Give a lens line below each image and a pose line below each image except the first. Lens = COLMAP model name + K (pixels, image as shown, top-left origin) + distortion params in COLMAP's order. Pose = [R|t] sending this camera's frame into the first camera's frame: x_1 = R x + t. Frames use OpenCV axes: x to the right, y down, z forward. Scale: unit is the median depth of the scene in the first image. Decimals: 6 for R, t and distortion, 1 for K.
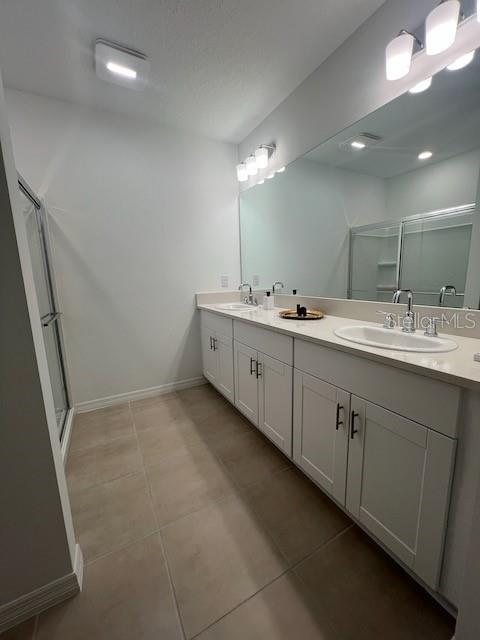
lens RADIAL K [[255.5, 0, 240.9], [0, 255.5, 318.3], [0, 0, 1]] dist [-0.001826, 0.000219]
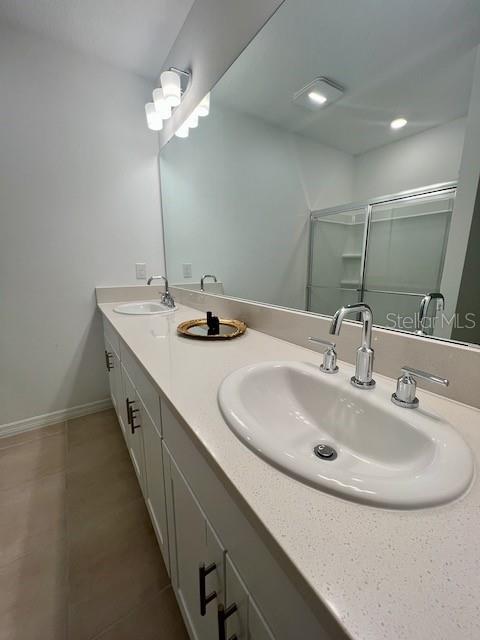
lens RADIAL K [[255.5, 0, 240.9], [0, 255.5, 318.3], [0, 0, 1]] dist [-0.001826, 0.000219]
pose [[0.995372, 0.009499, 0.095623, 0.189676], [-0.013233, 0.999171, 0.038497, -0.049946], [-0.095178, -0.039585, 0.994673, 0.271233]]
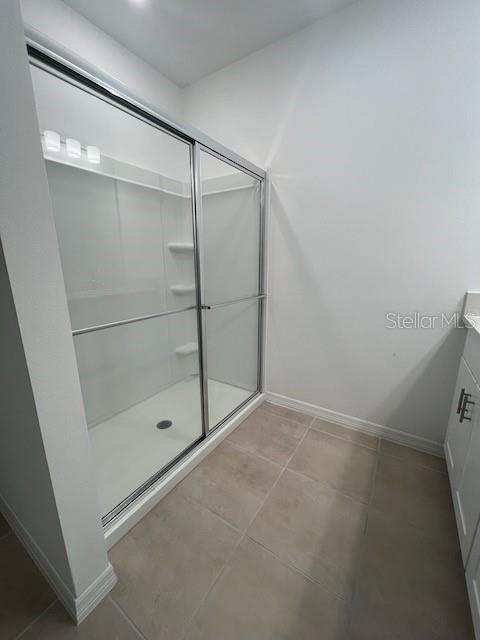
lens RADIAL K [[255.5, 0, 240.9], [0, 255.5, 318.3], [0, 0, 1]] dist [-0.001826, 0.000219]
pose [[0.478226, 0.215015, -0.851510, 0.058507], [-0.151173, 0.975249, 0.161358, -0.066883], [0.865128, 0.051559, 0.498894, 0.420372]]
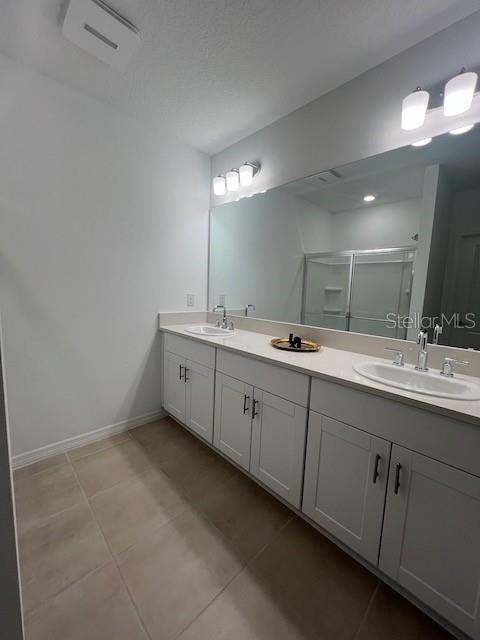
lens RADIAL K [[255.5, 0, 240.9], [0, 255.5, 318.3], [0, 0, 1]] dist [-0.001826, 0.000219]
pose [[0.960537, 0.029414, 0.276592, -0.168798], [-0.016439, 0.998658, -0.049115, -0.047556], [-0.277666, 0.042630, 0.959731, 0.110993]]
